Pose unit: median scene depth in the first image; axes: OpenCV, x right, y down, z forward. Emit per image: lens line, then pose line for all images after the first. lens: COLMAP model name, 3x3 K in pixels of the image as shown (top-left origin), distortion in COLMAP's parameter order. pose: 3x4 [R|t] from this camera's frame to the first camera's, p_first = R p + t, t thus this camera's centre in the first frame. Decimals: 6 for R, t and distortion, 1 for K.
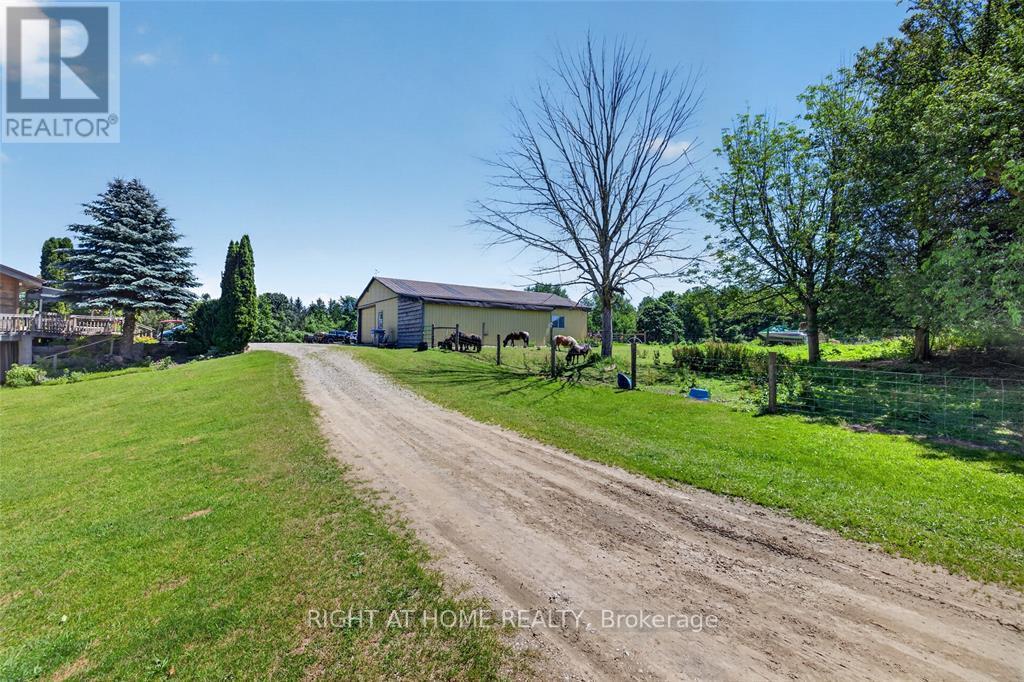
lens RADIAL K [[468.8, 0, 511.6], [0, 468.8, 364.2], [0, 0, 1]] dist [-0.000101, -0.000112]
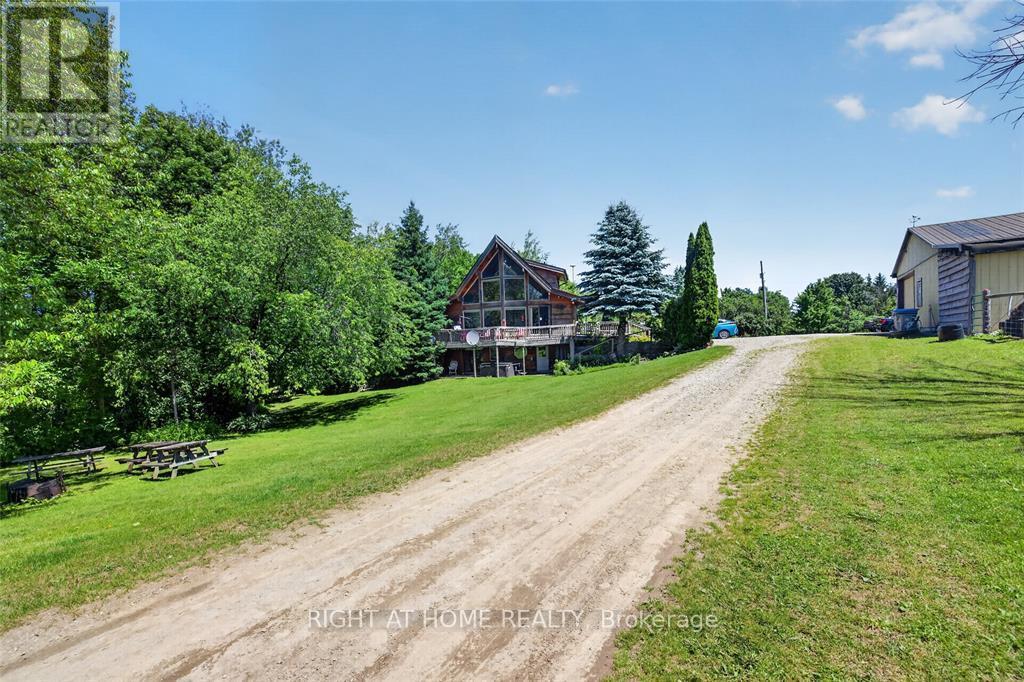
lens RADIAL K [[468.8, 0, 511.6], [0, 468.8, 364.2], [0, 0, 1]] dist [-0.000101, -0.000112]
pose [[0.321813, 0.017810, -0.946636, 0.217367], [0.001352, 0.999813, 0.019270, -0.012953], [0.946802, -0.007481, 0.321729, 0.356799]]
